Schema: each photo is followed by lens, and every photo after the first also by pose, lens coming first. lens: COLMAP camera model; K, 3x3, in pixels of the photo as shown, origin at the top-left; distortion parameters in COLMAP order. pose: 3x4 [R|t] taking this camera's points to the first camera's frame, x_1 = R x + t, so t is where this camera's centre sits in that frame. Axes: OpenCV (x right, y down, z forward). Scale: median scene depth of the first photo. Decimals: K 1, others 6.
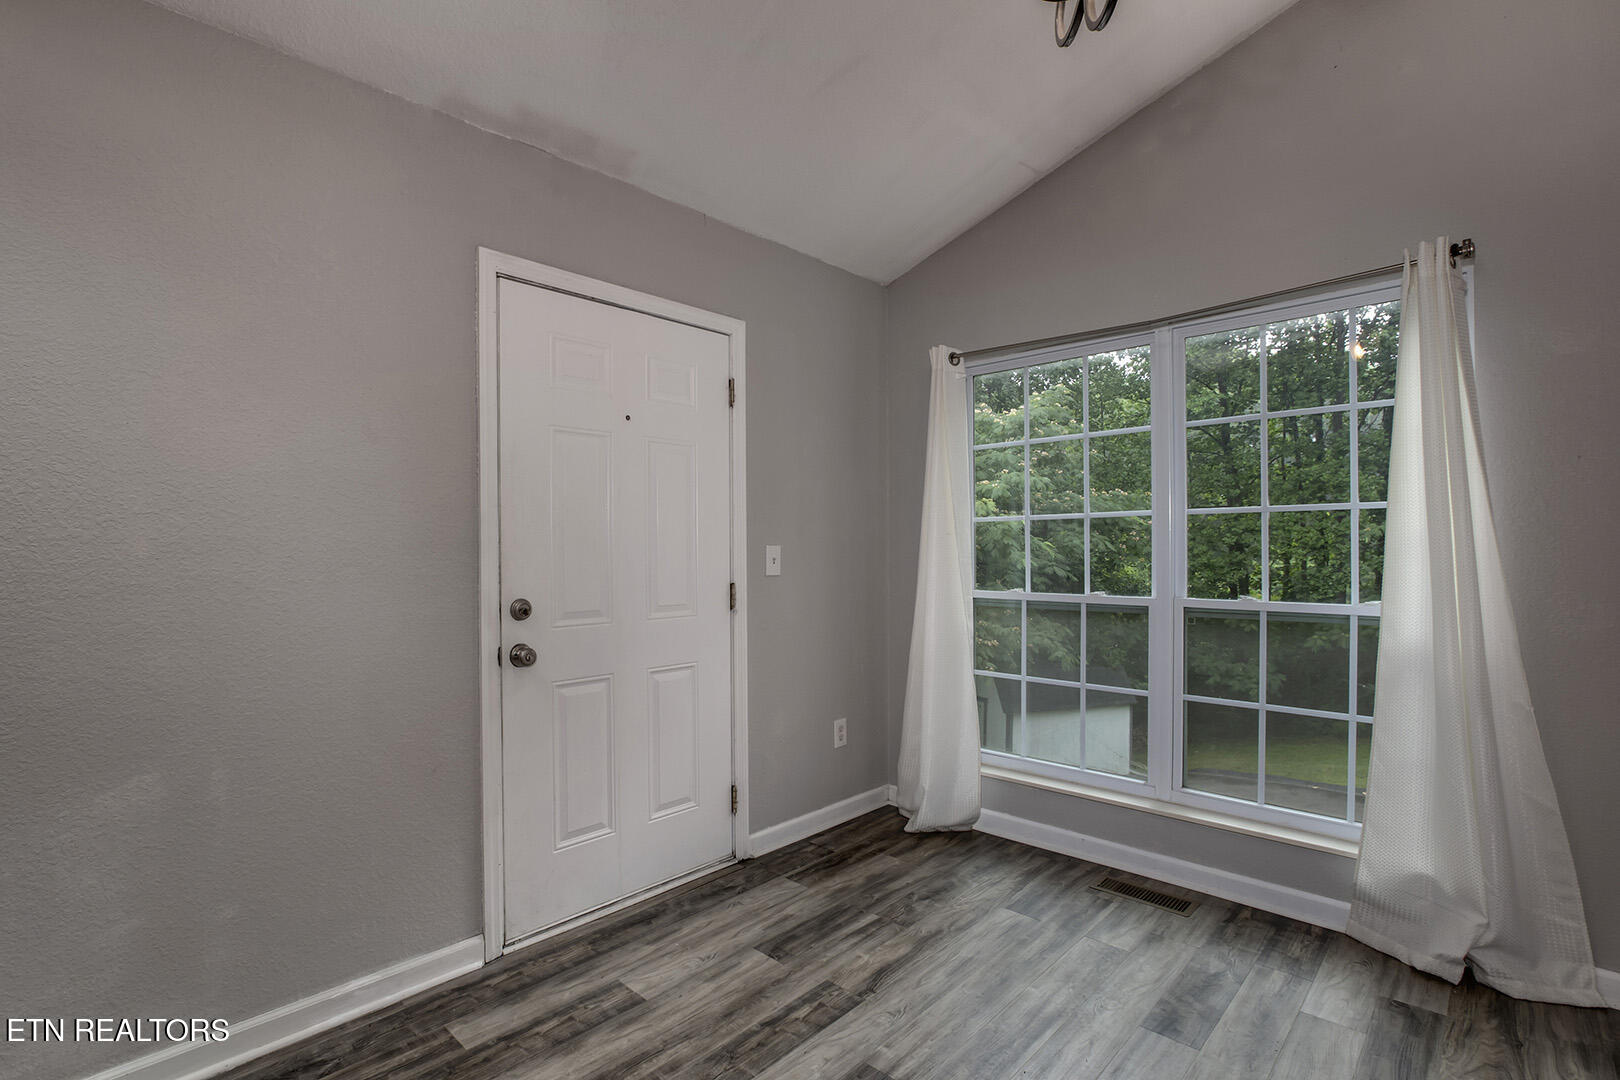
lens RADIAL K [[754.1, 0, 788.1], [0, 754.1, 558.3], [0, 0, 1]] dist [-0.026041, 0.004594]
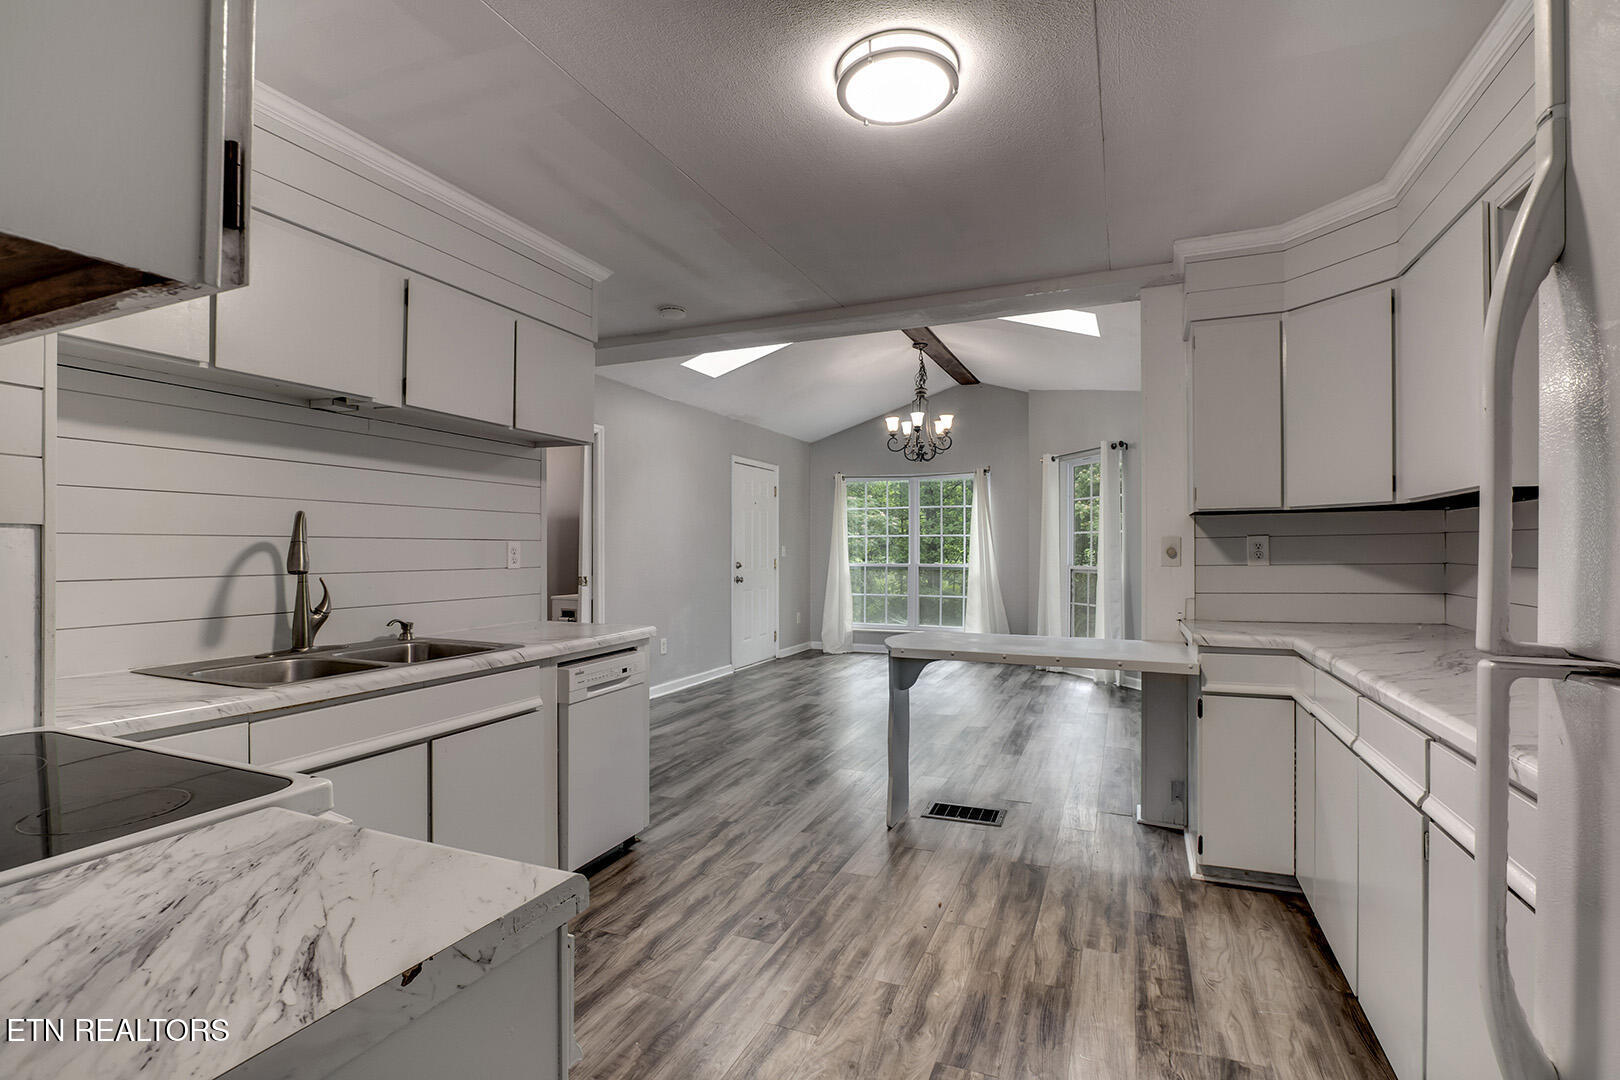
lens RADIAL K [[754.1, 0, 804.6], [0, 754.1, 540.3], [0, 0, 1]] dist [-0.026041, 0.004594]
pose [[0.938397, 0.009008, 0.345443, -1.221657], [-0.002378, 0.999805, -0.019611, 0.023238], [-0.345552, 0.017581, 0.938235, -2.165160]]
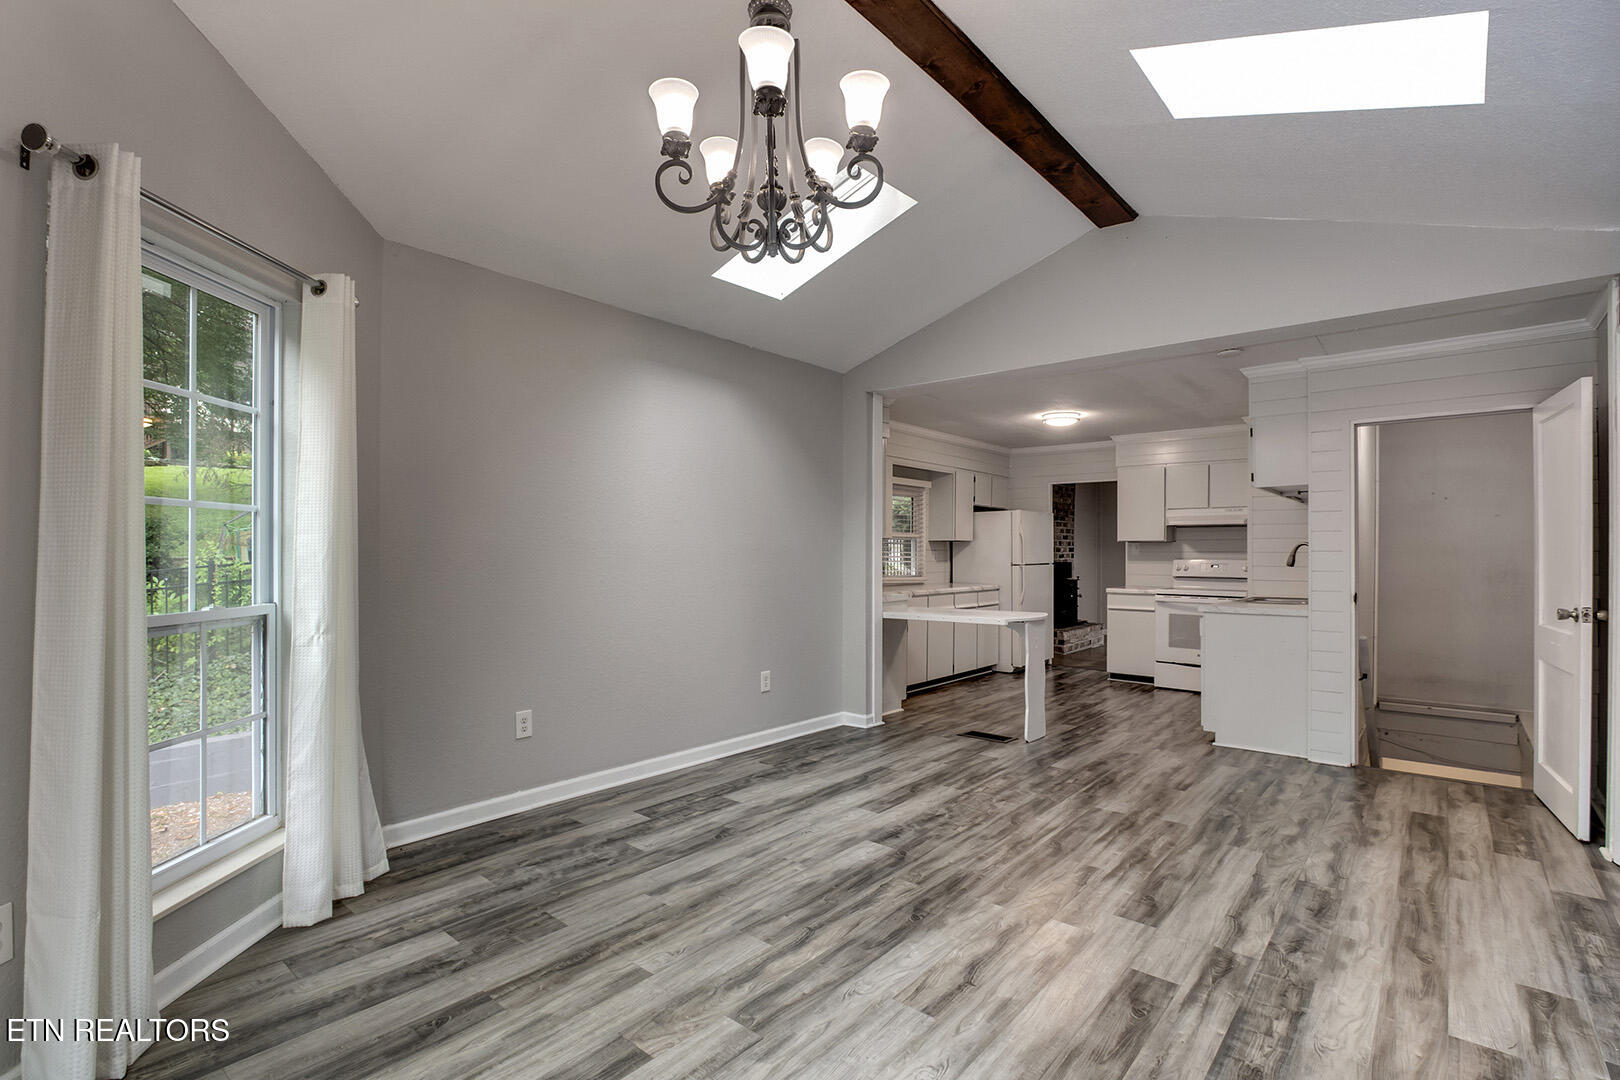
lens RADIAL K [[754.1, 0, 809.9], [0, 754.1, 550.2], [0, 0, 1]] dist [-0.026041, 0.004594]
pose [[-0.998765, 0.002623, -0.049615, 0.217013], [0.002555, 0.999996, 0.001433, -0.012150], [0.049619, 0.001305, -0.998767, 1.288058]]
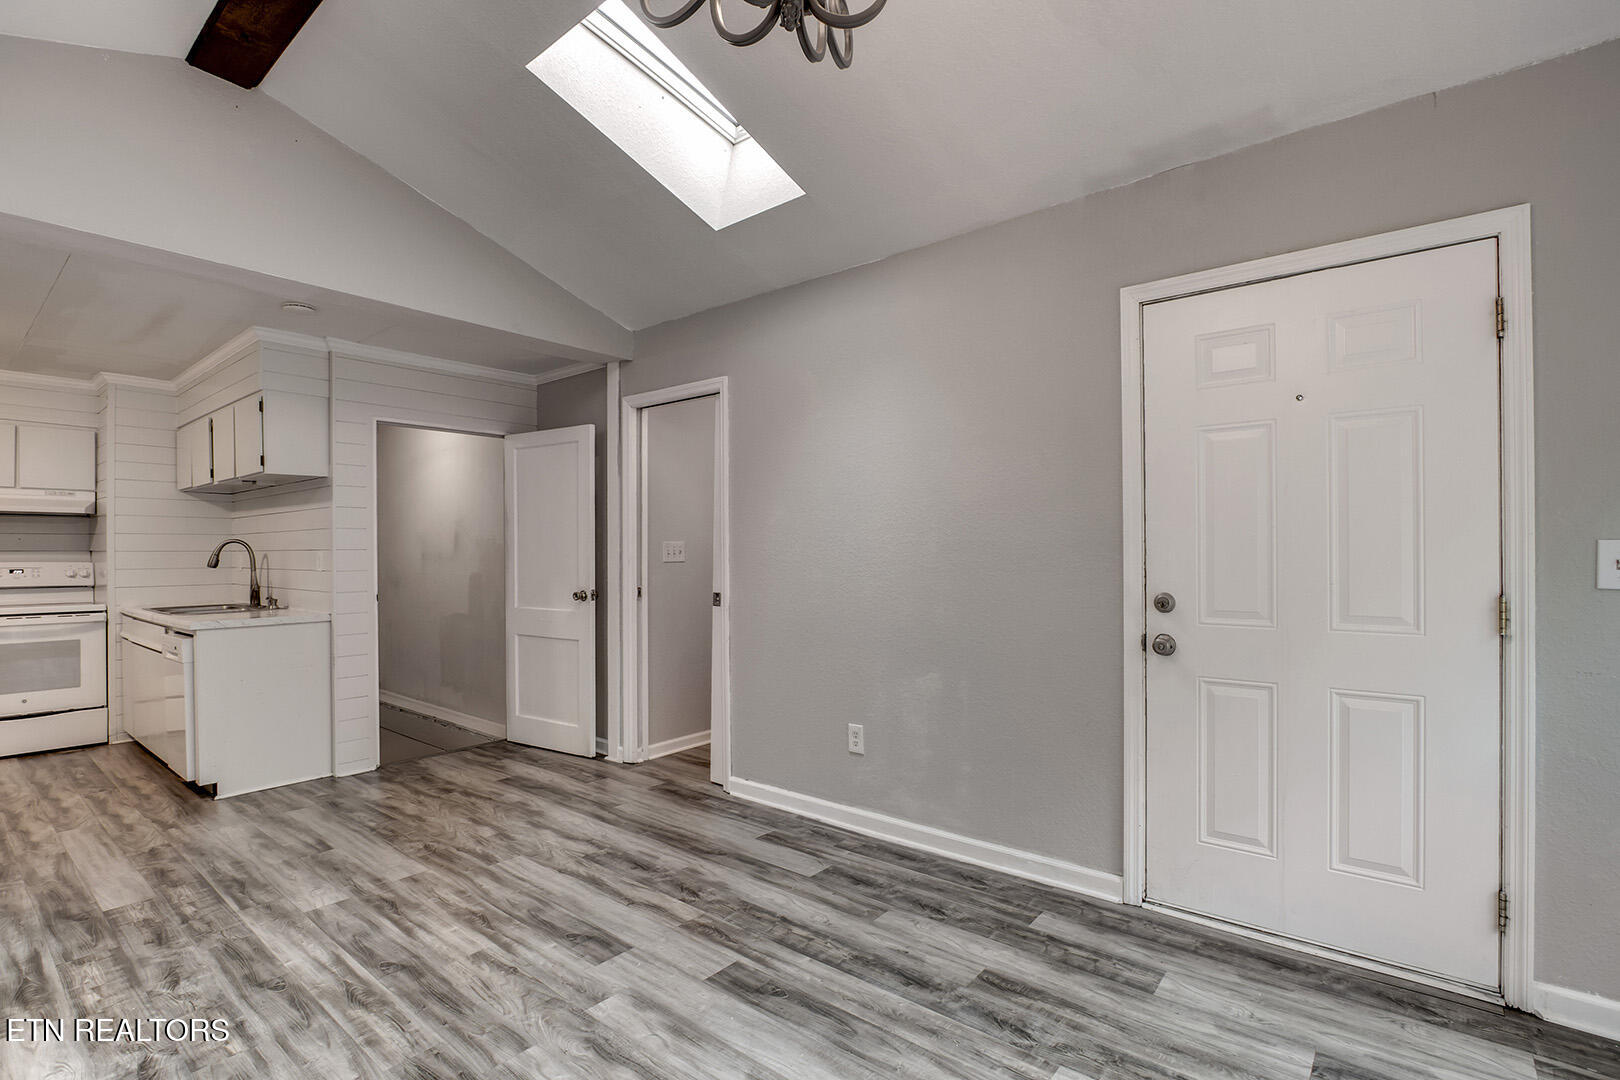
lens RADIAL K [[754.1, 0, 817.0], [0, 754.1, 554.6], [0, 0, 1]] dist [-0.026041, 0.004594]
pose [[0.080146, 0.010977, -0.996723, 0.692794], [-0.001984, 0.999939, 0.010853, -0.012690], [0.996781, 0.001108, 0.080163, 0.416373]]
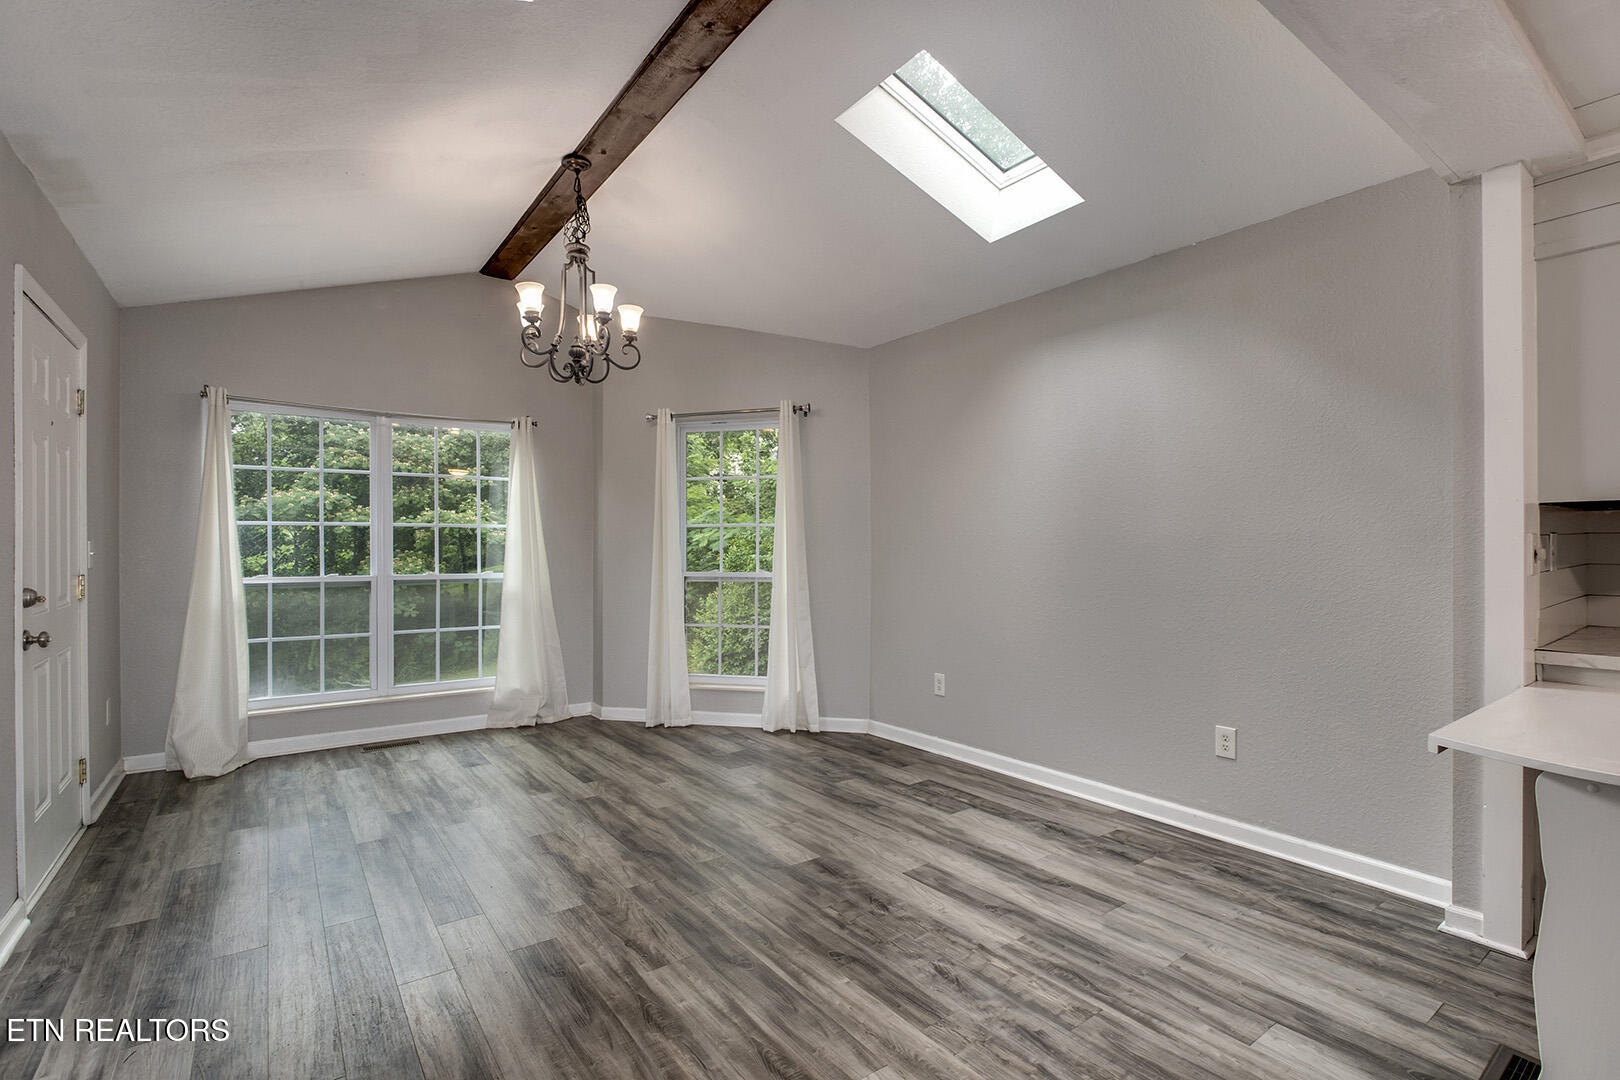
lens RADIAL K [[754.1, 0, 812.9], [0, 754.1, 551.7], [0, 0, 1]] dist [-0.026041, 0.004594]
pose [[0.182930, -0.000560, 0.983126, -1.214899], [0.005492, 0.999985, -0.000452, 0.008380], [-0.983111, 0.005482, 0.182930, -0.319839]]
